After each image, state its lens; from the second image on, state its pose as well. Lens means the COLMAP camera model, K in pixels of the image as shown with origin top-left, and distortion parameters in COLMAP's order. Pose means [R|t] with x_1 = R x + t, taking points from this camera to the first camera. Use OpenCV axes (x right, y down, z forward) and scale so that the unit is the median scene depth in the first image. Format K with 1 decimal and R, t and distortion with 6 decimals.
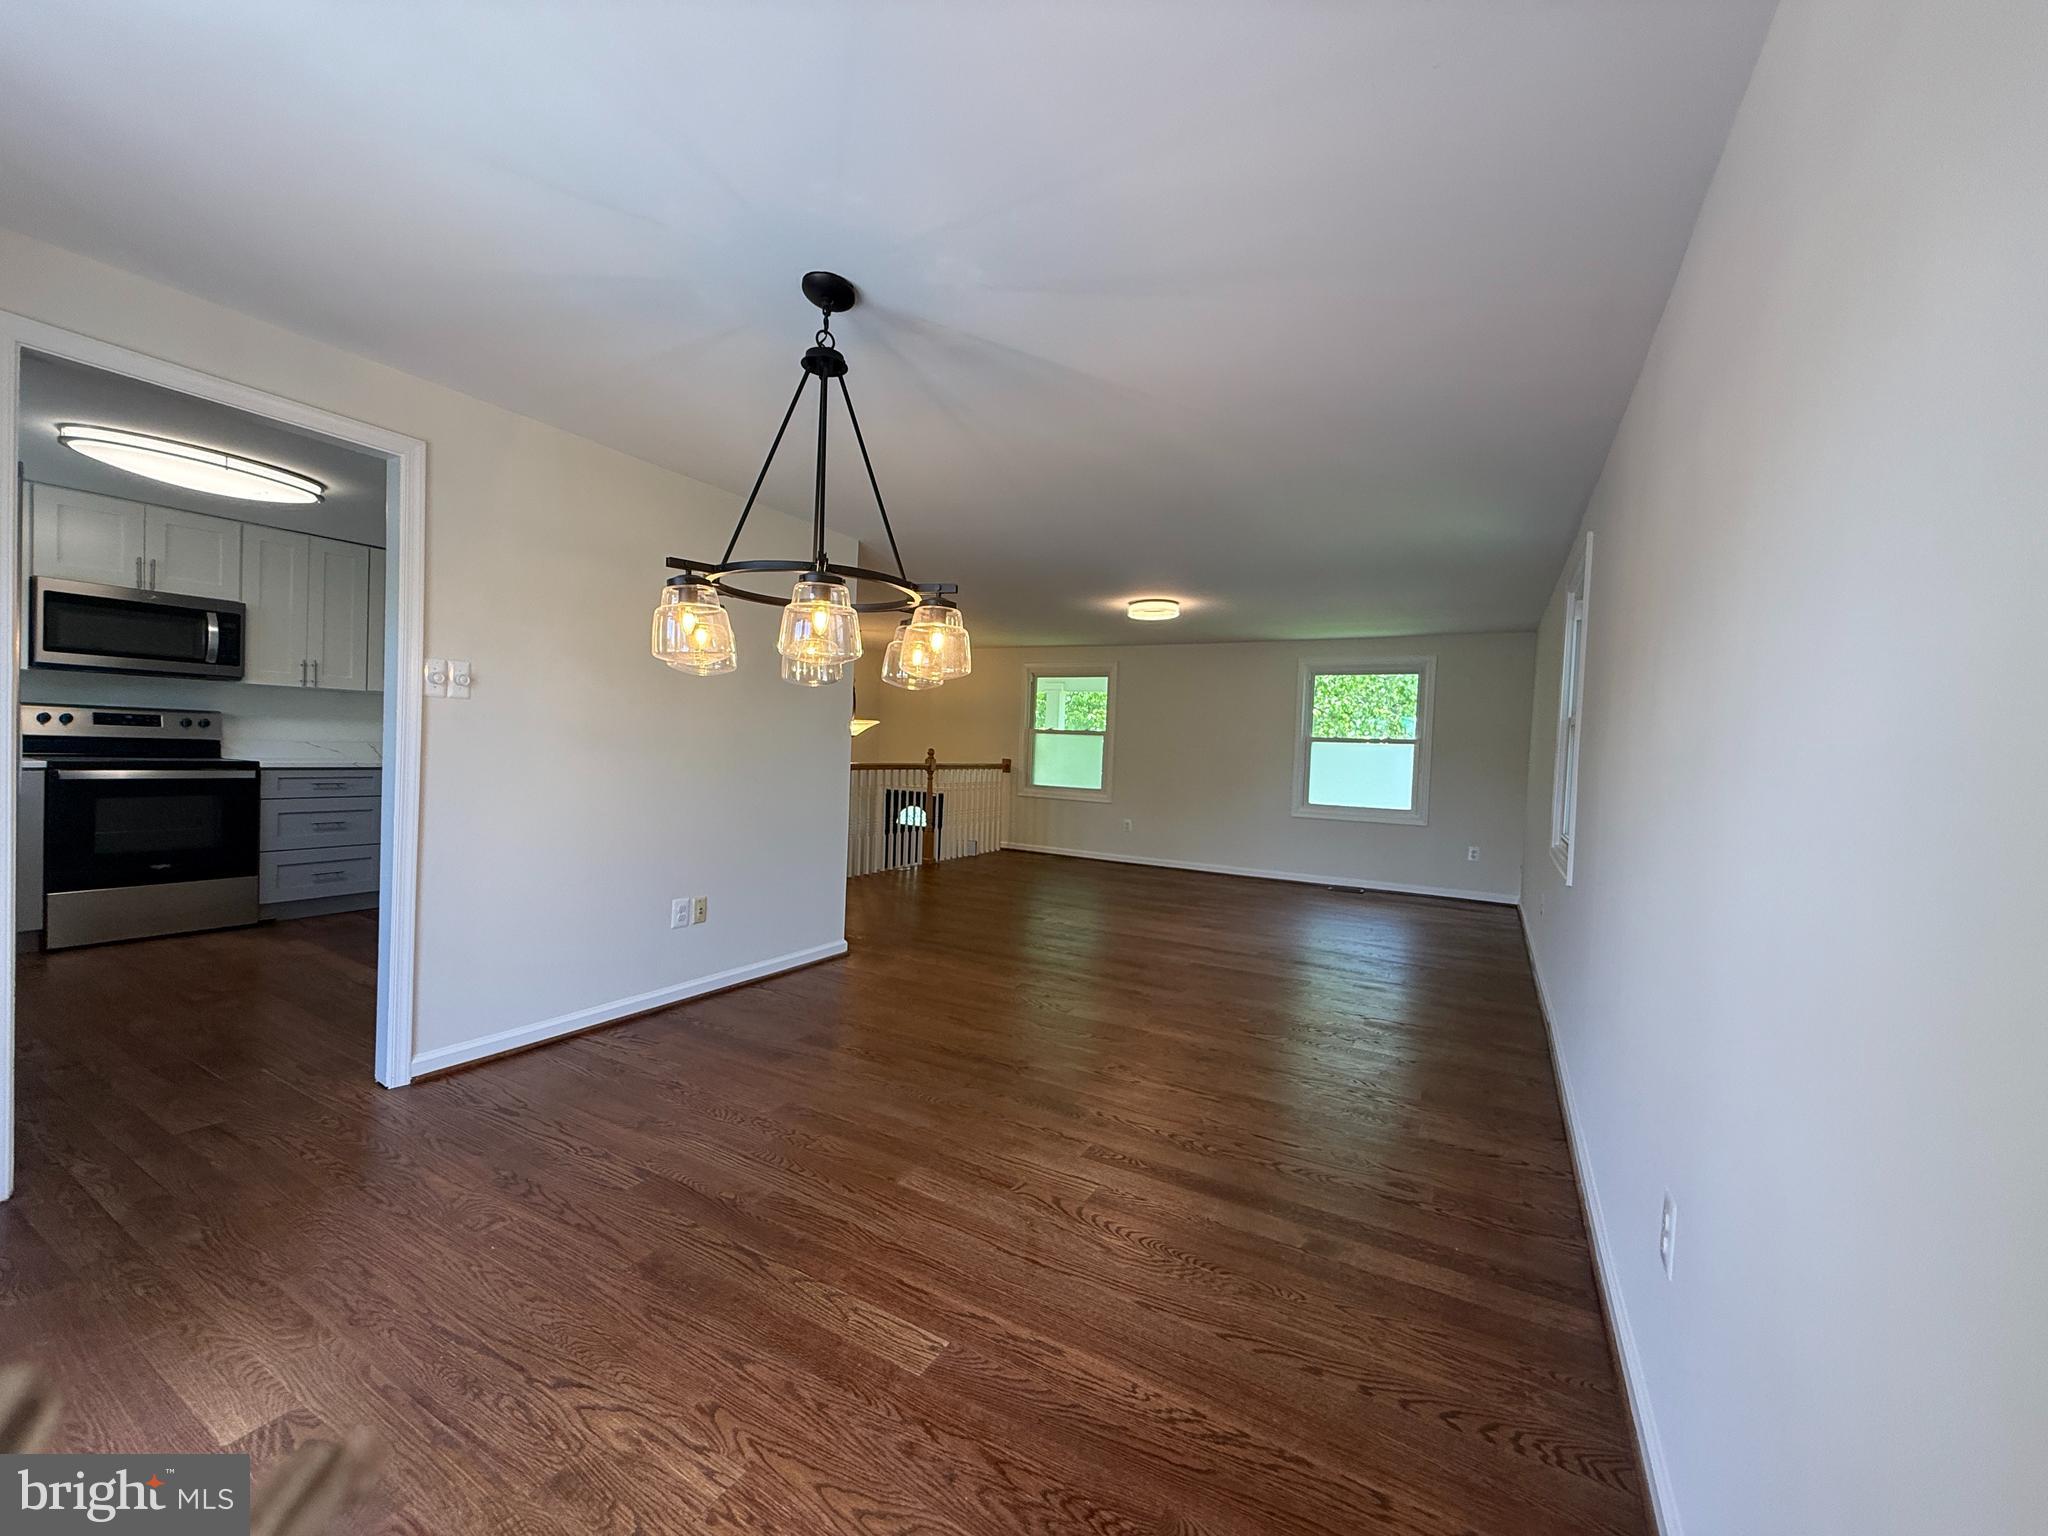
lens RADIAL K [[822.6, 0, 1024.0], [0, 822.6, 768.0], [0, 0, 1]] dist [0.002124, 0.000314]
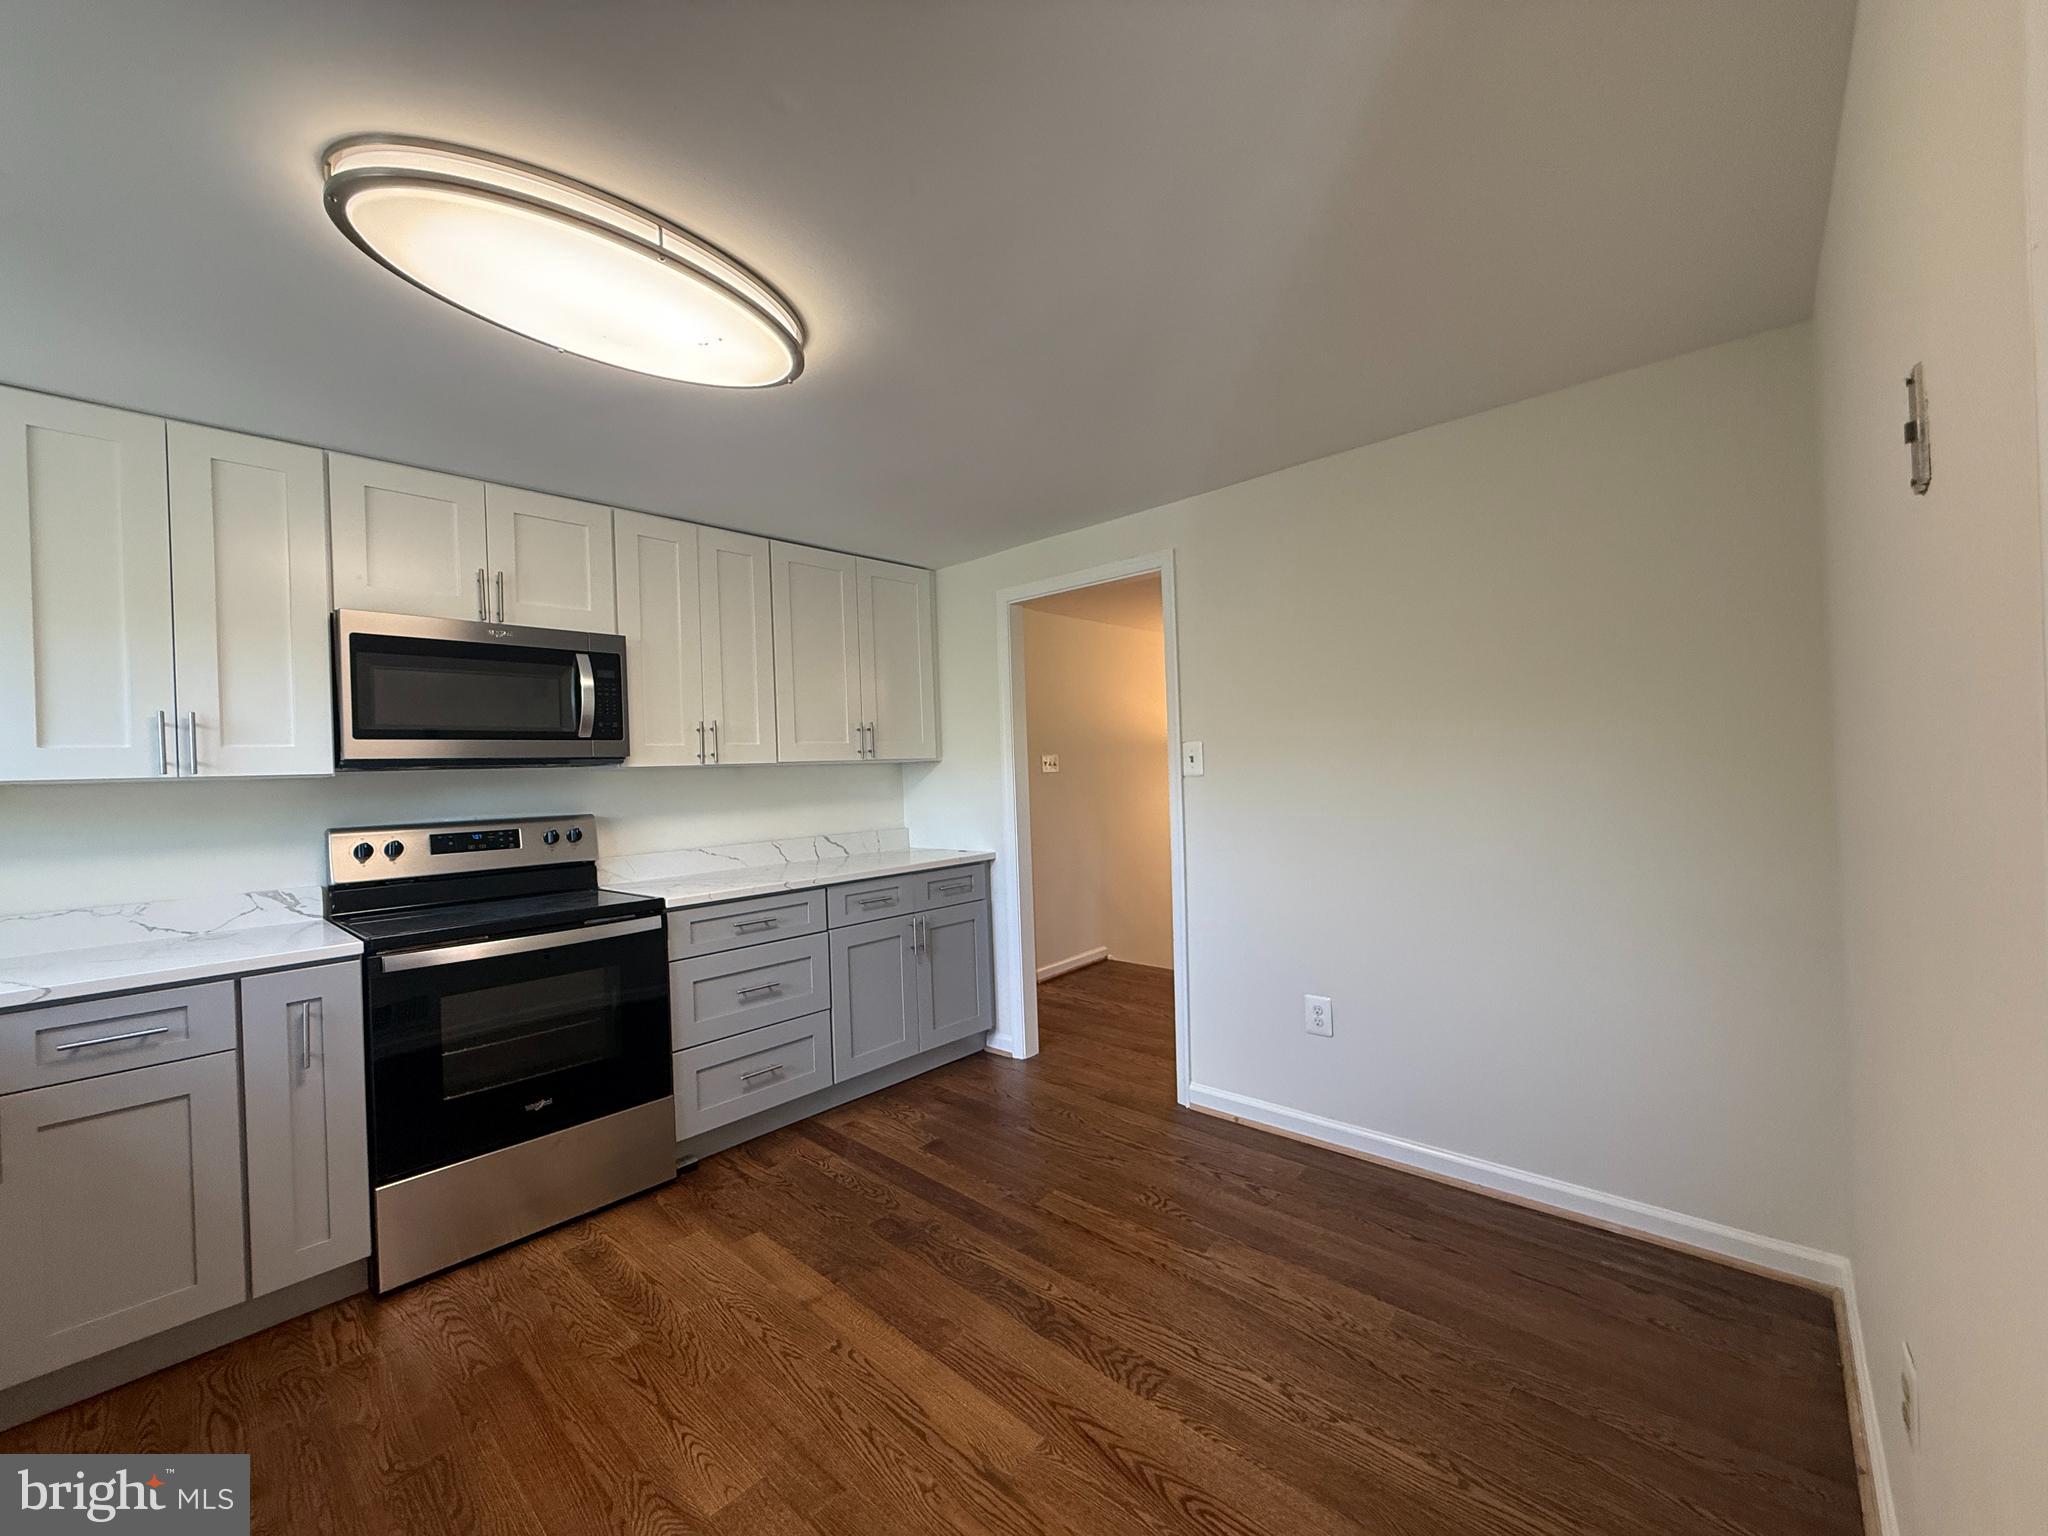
lens RADIAL K [[822.6, 0, 1024.0], [0, 822.6, 768.0], [0, 0, 1]] dist [0.002124, 0.000314]
pose [[0.972407, -0.082176, -0.218337, -0.551442], [0.075178, 0.996360, -0.040182, -0.057913], [0.220844, 0.022659, 0.975046, 0.491171]]
